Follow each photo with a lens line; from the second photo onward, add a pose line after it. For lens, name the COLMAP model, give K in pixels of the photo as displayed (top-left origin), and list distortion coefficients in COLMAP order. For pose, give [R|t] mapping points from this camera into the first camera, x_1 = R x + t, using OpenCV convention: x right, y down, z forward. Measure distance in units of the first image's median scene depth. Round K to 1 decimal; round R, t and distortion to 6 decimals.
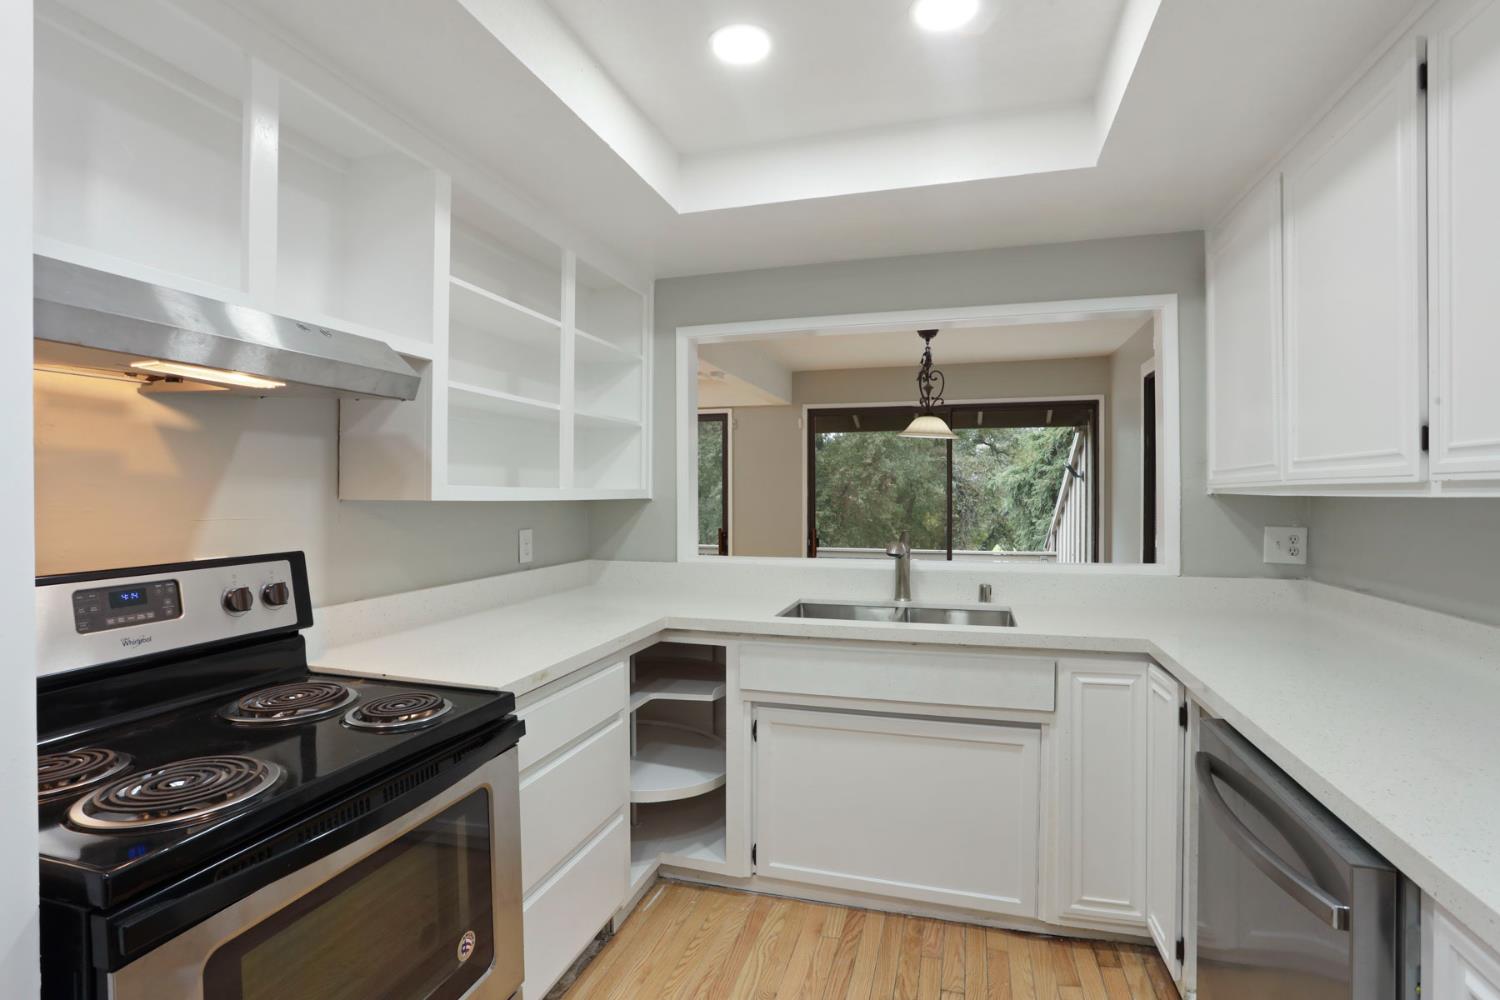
lens RADIAL K [[732.0, 0, 746.4], [0, 732.0, 493.4], [0, 0, 1]] dist [-0.078442, 0.039145]
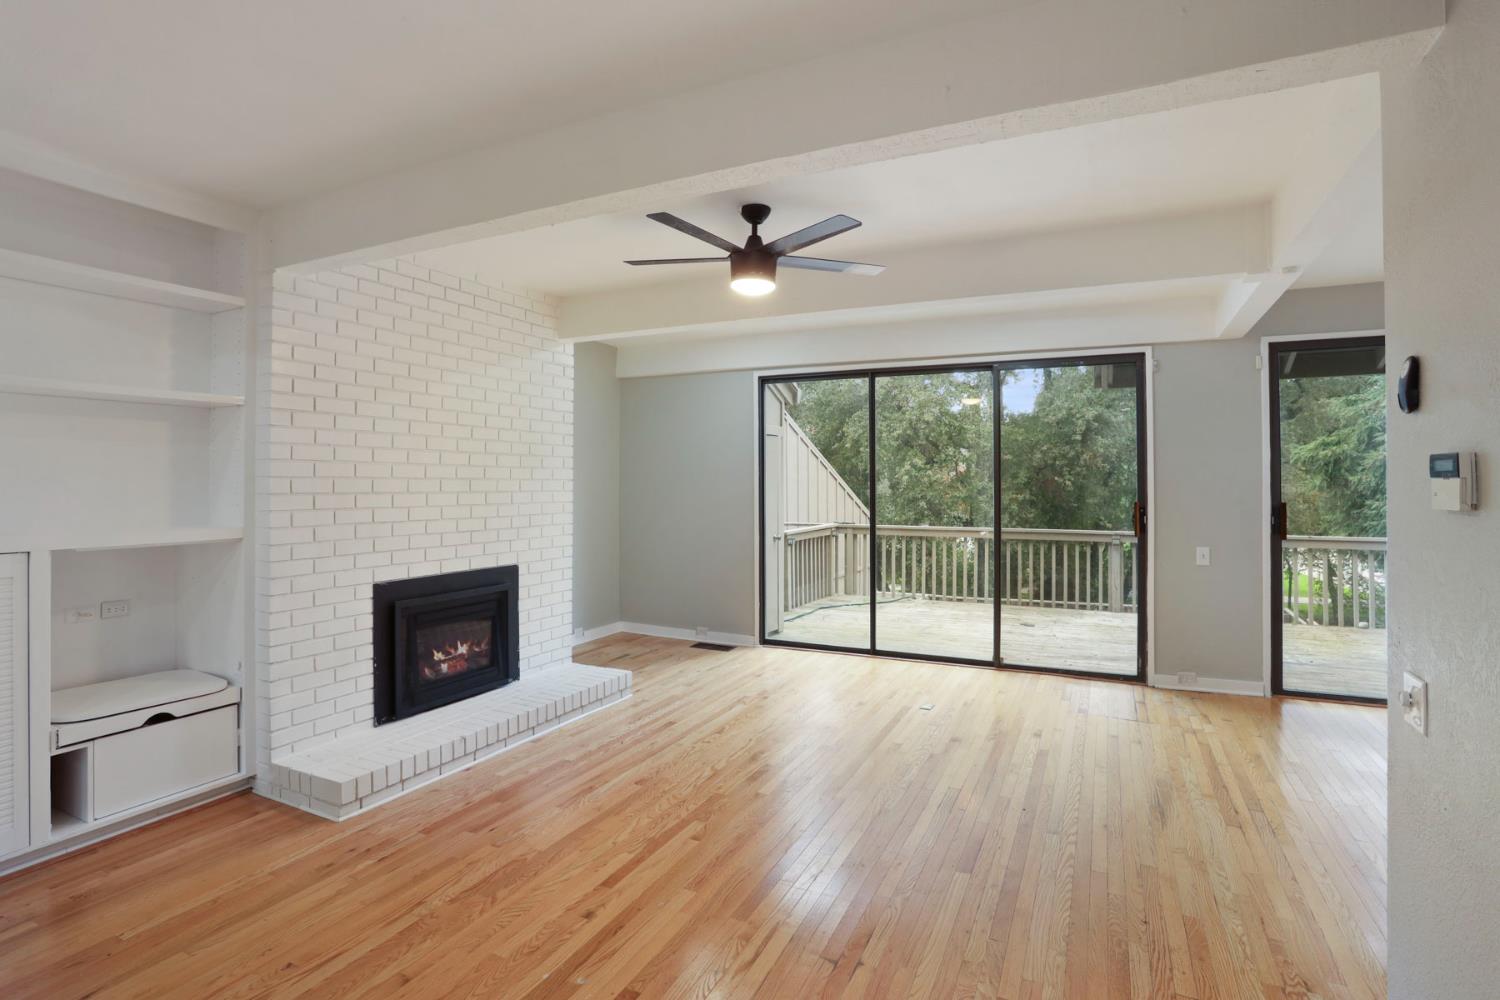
lens RADIAL K [[747.3, 0, 747.6], [0, 747.3, 470.6], [0, 0, 1]] dist [-0.078186, 0.042074]
pose [[0.986979, -0.000795, -0.160849, -0.872895], [-0.001222, 0.999922, -0.012441, 0.070974], [0.160846, 0.012475, 0.986901, 0.473074]]
